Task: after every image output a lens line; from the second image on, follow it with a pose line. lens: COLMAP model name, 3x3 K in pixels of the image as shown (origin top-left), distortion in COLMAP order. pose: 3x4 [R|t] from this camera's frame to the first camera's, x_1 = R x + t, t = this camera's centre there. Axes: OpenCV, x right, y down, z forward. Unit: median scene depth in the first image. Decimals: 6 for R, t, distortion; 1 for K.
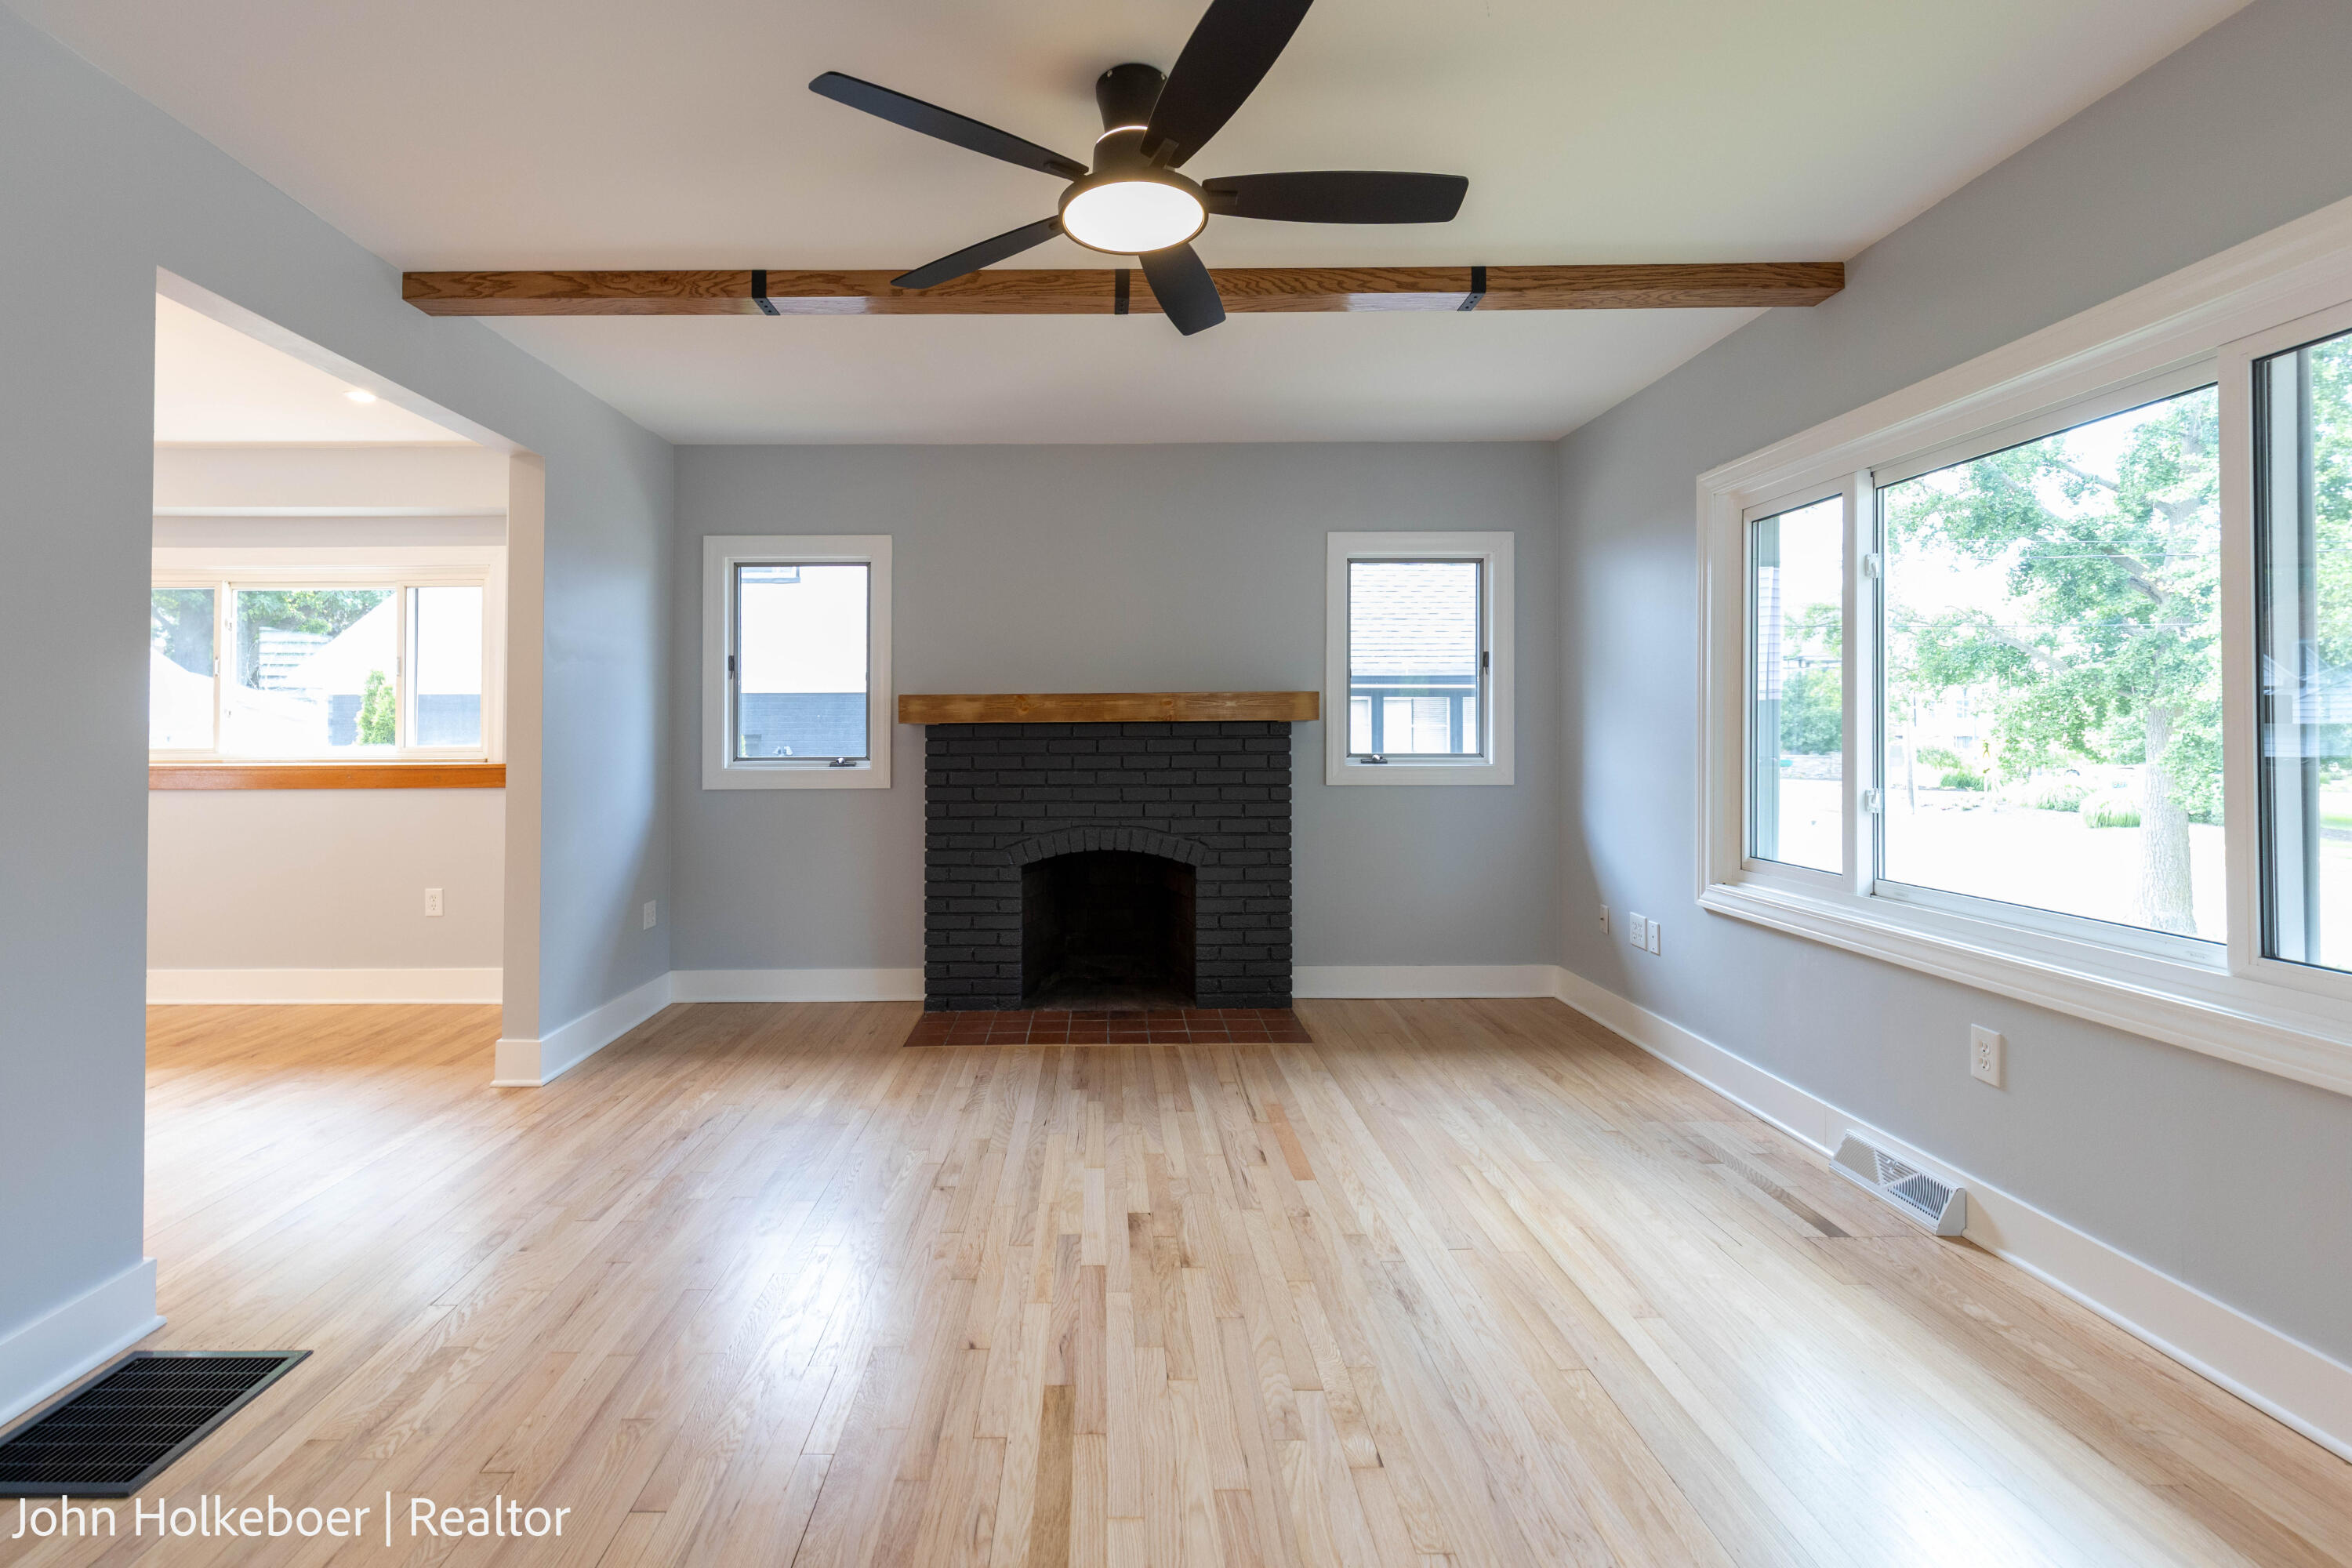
lens RADIAL K [[1126.0, 0, 1075.5], [0, 1126.0, 706.5], [0, 0, 1]] dist [0.010668, -0.002831]
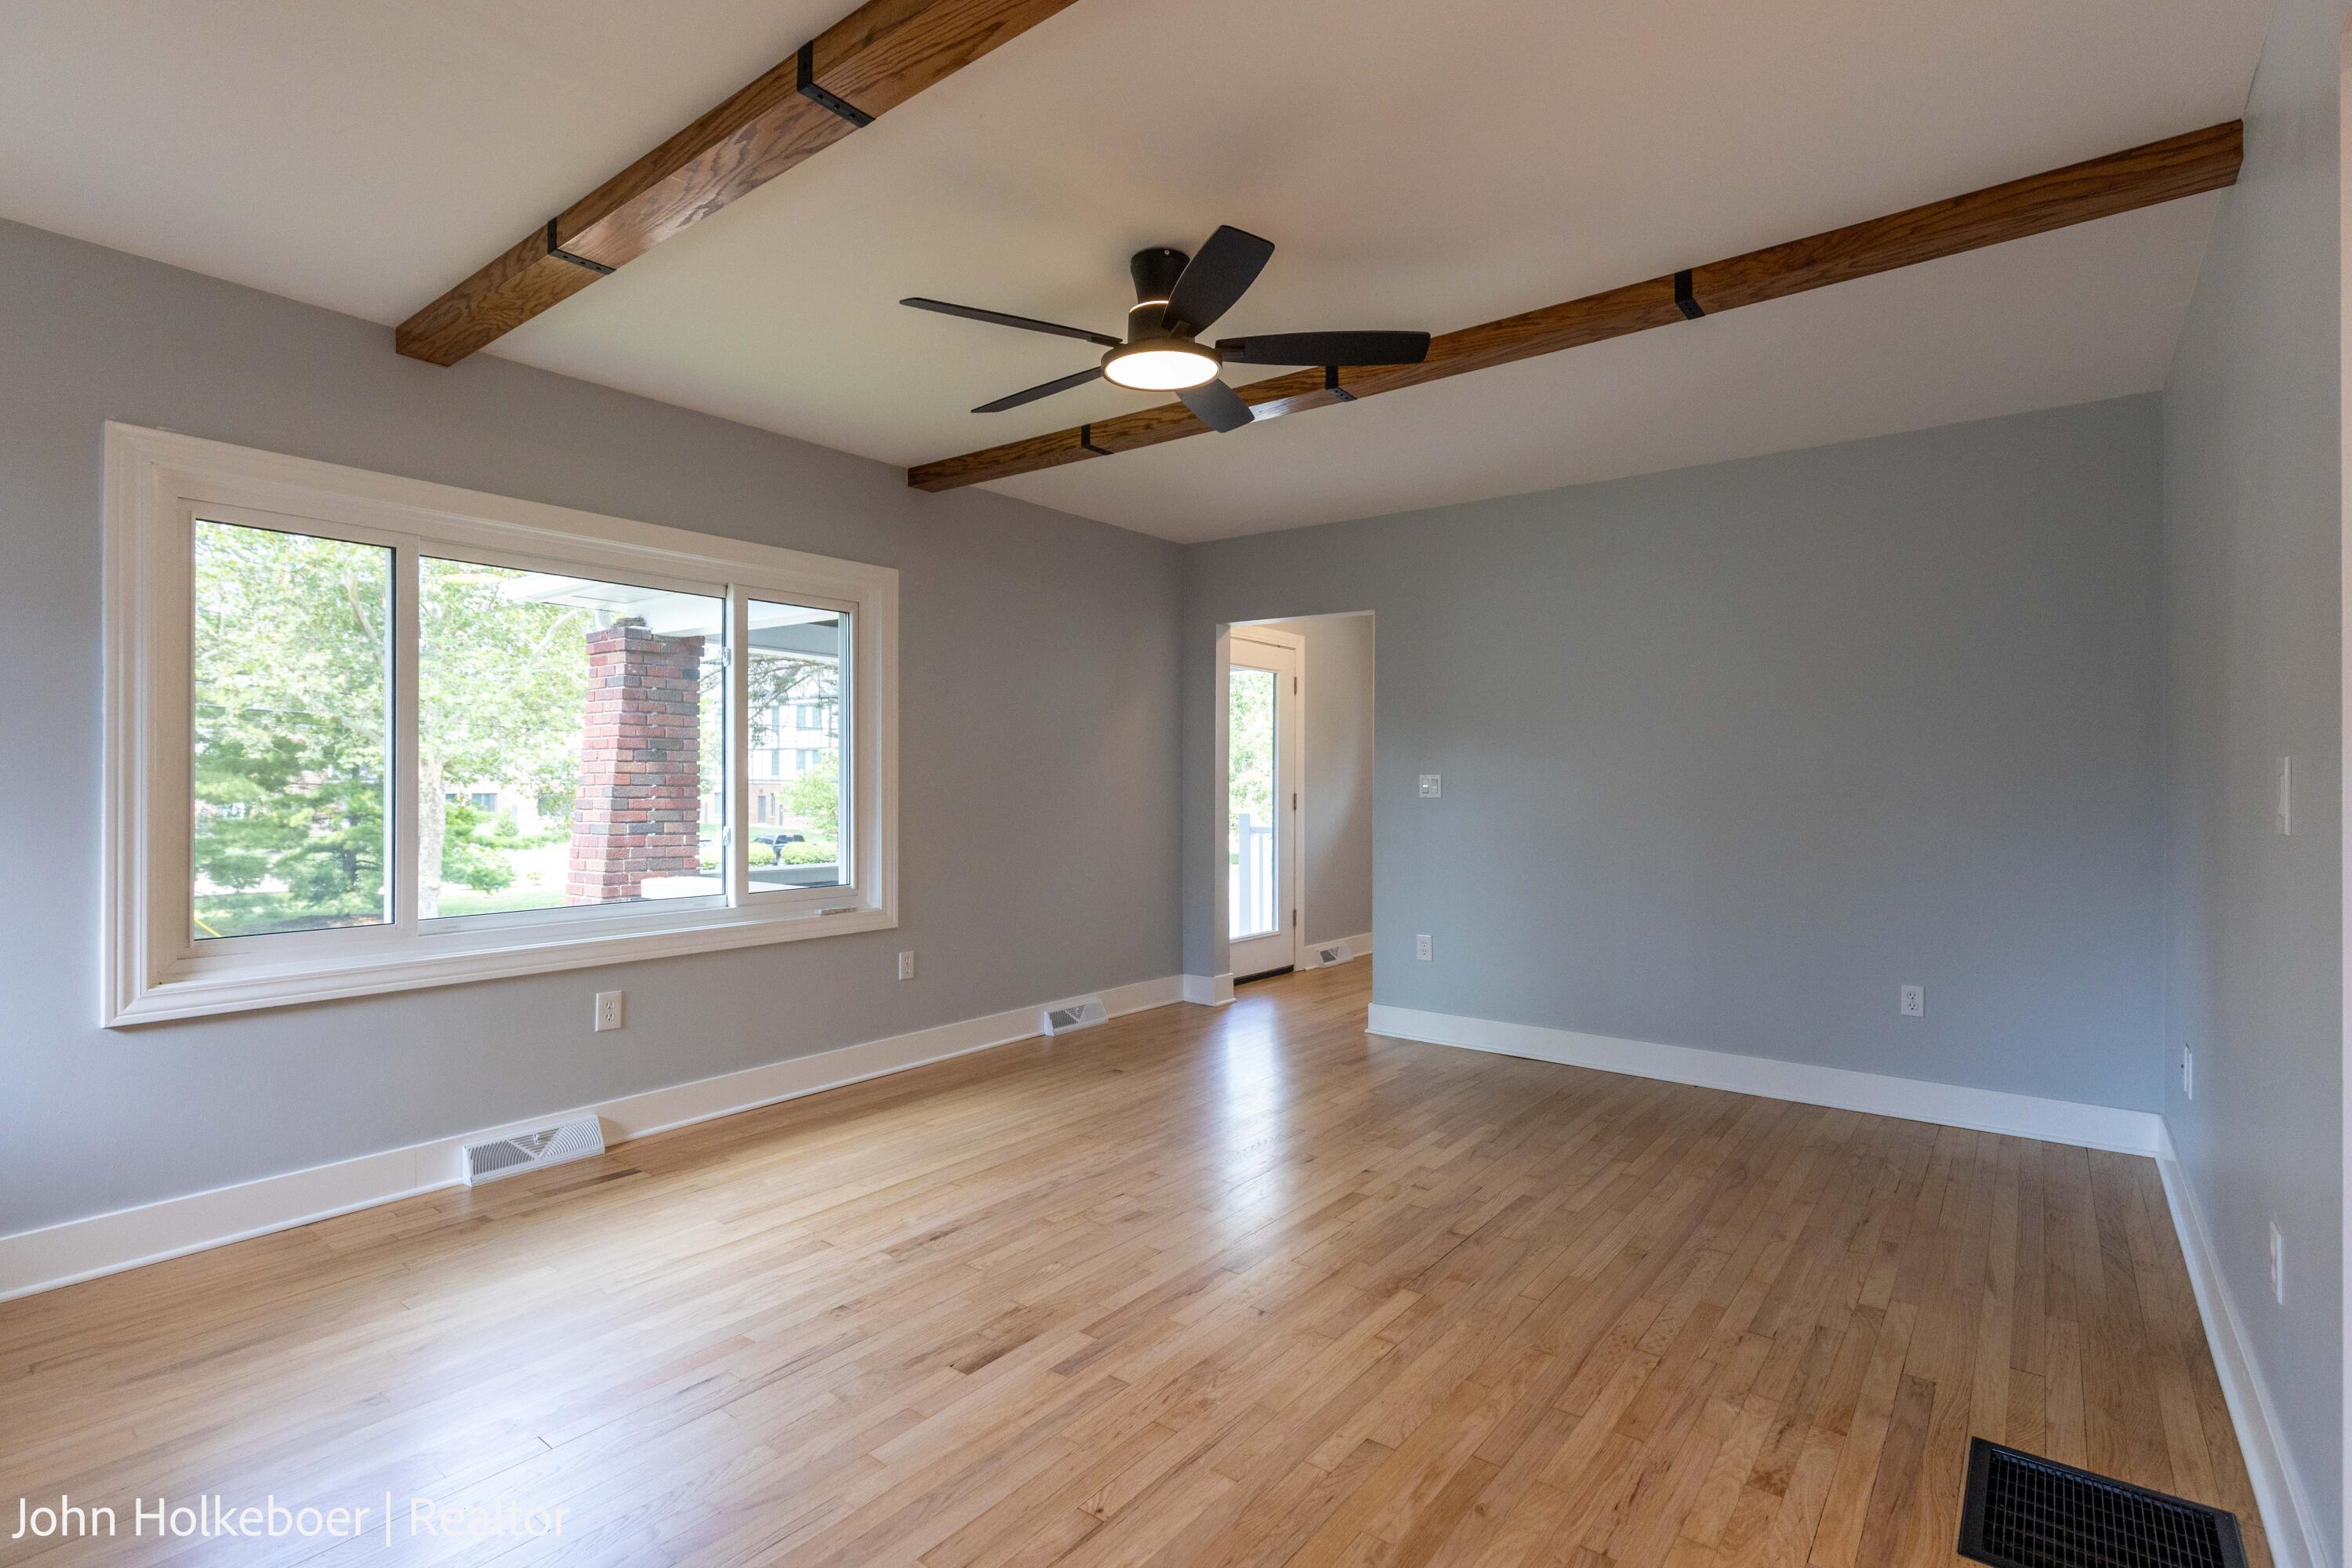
lens RADIAL K [[1126.0, 0, 1195.2], [0, 1126.0, 782.3], [0, 0, 1]] dist [0.010668, -0.002831]
pose [[-0.817454, 0.003249, 0.575985, -0.332124], [-0.009868, 0.999758, -0.019643, 0.022607], [-0.575910, -0.021741, -0.817224, 0.942035]]
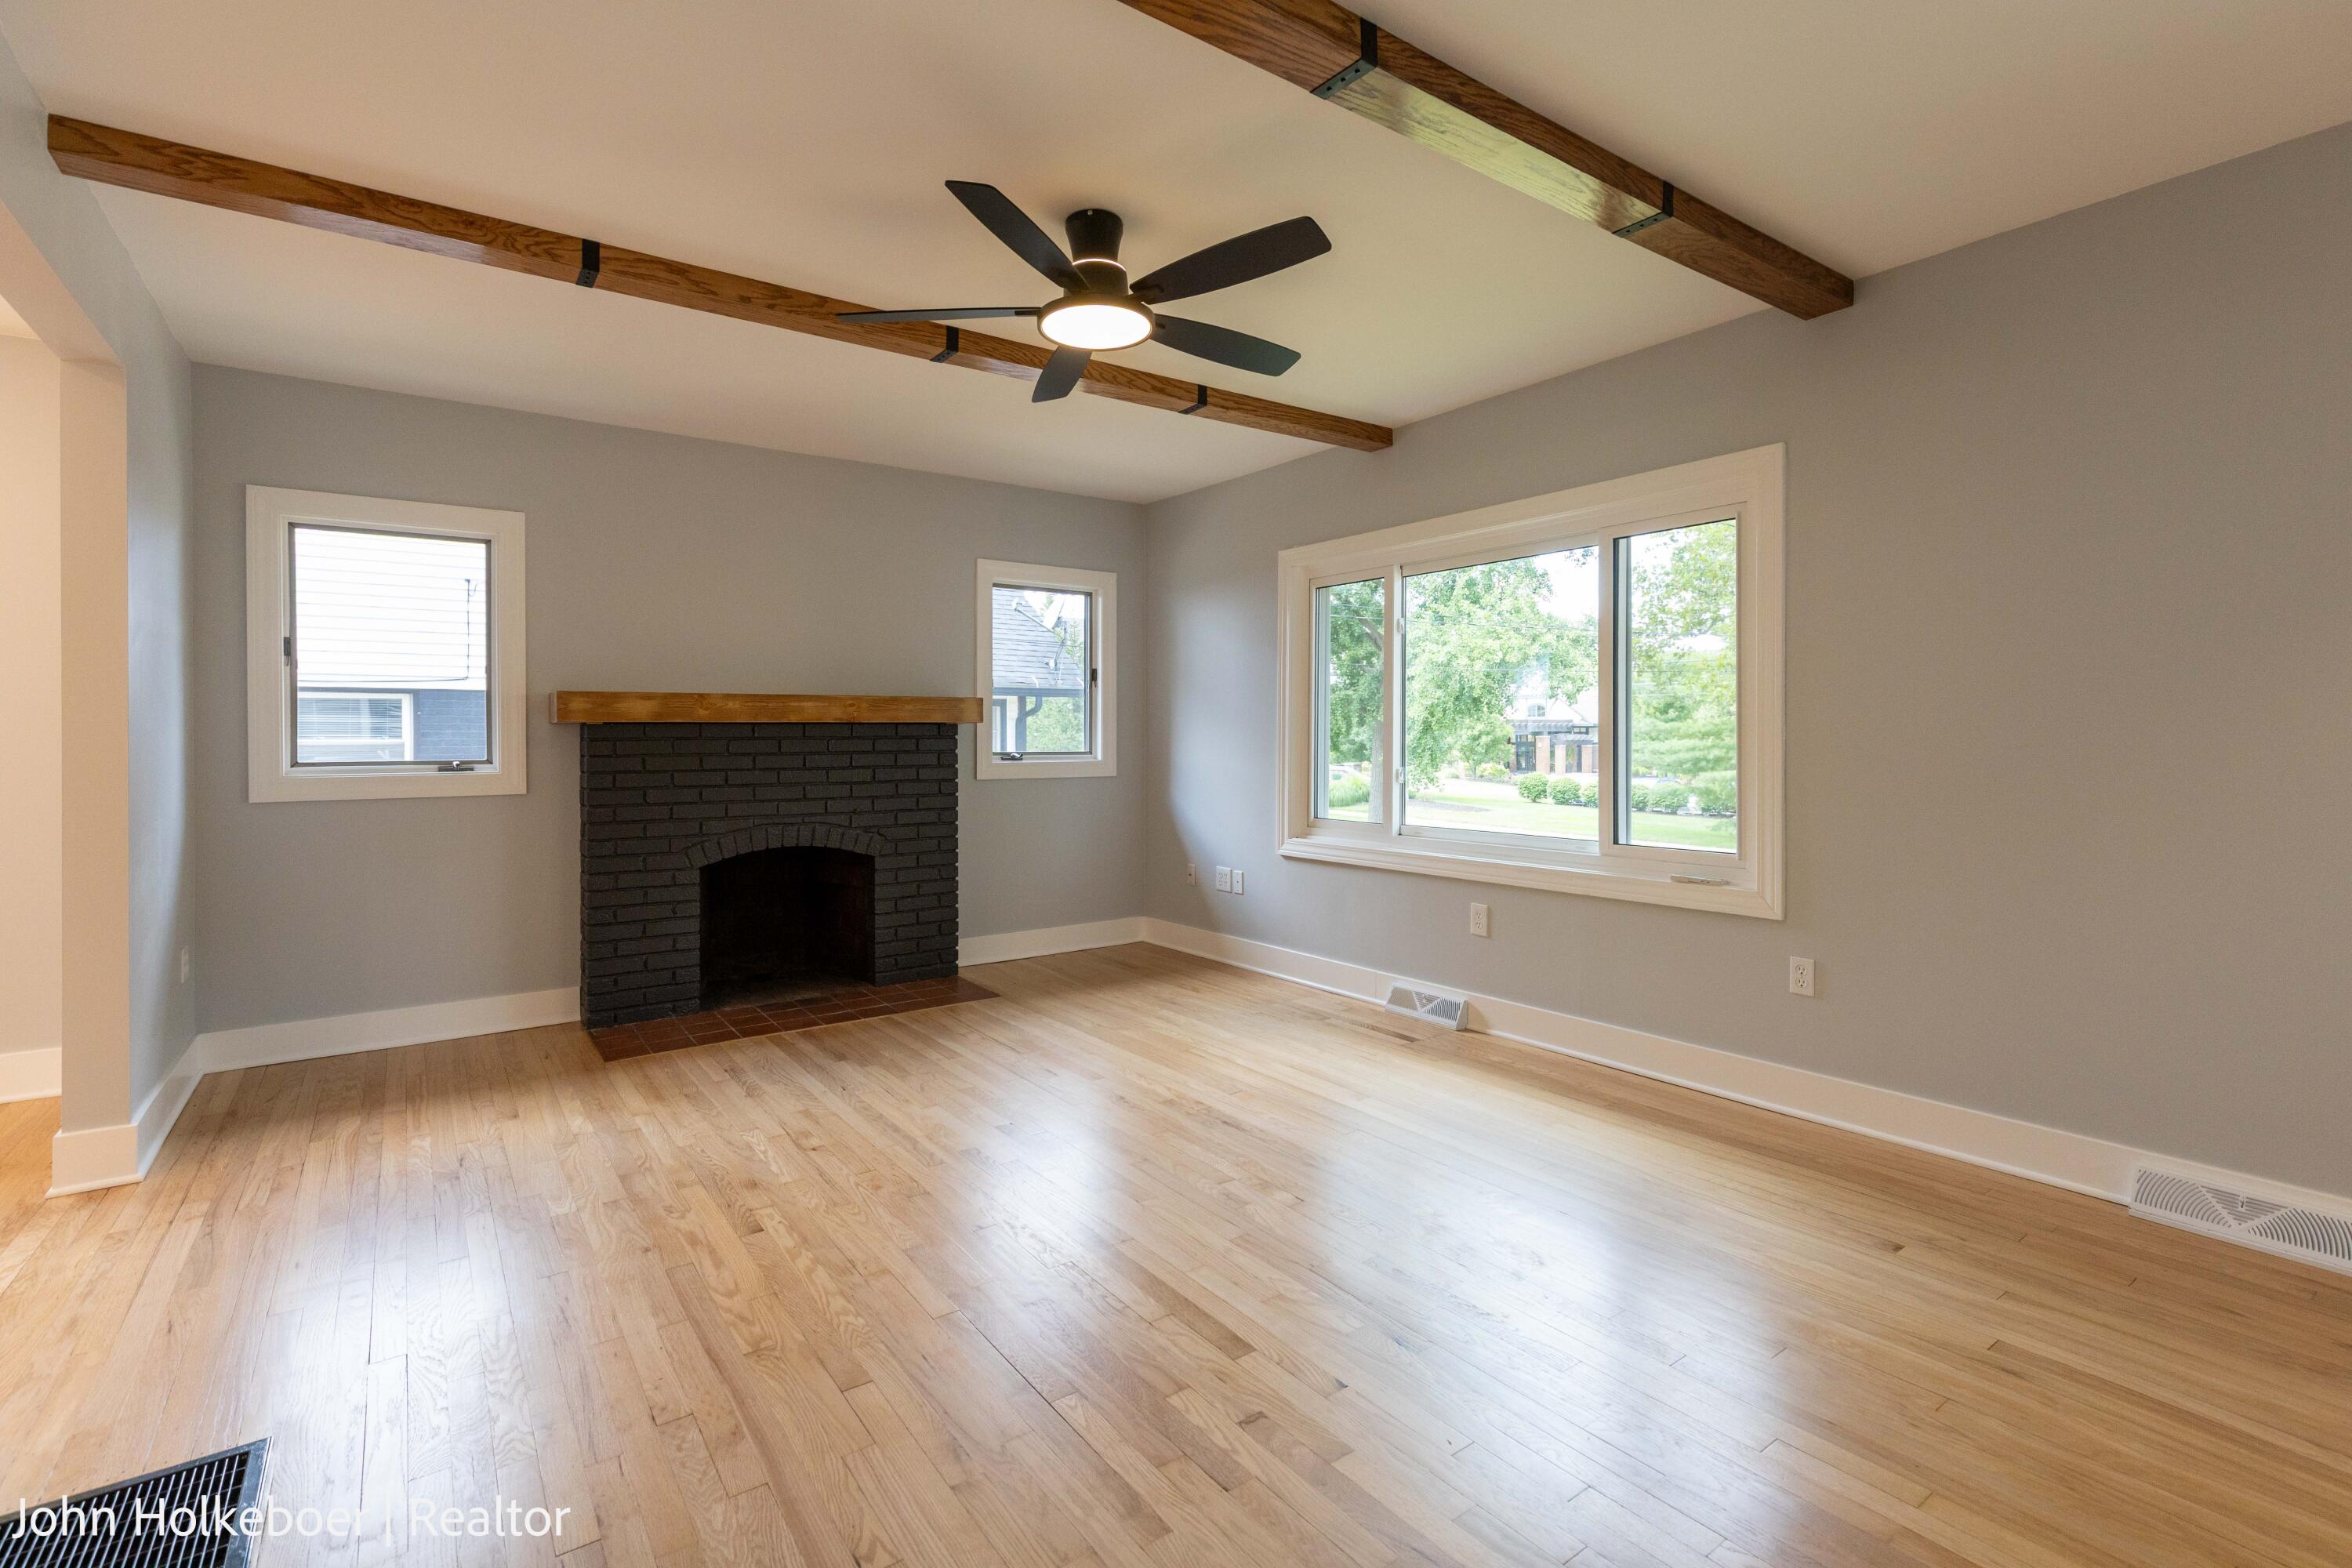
lens RADIAL K [[1126.0, 0, 1196.1], [0, 1126.0, 731.7], [0, 0, 1]] dist [0.010668, -0.002831]
pose [[0.797201, 0.004512, 0.603697, -0.304268], [-0.012604, 0.999879, 0.009170, 0.007938], [-0.603582, -0.014919, 0.797161, -0.049609]]
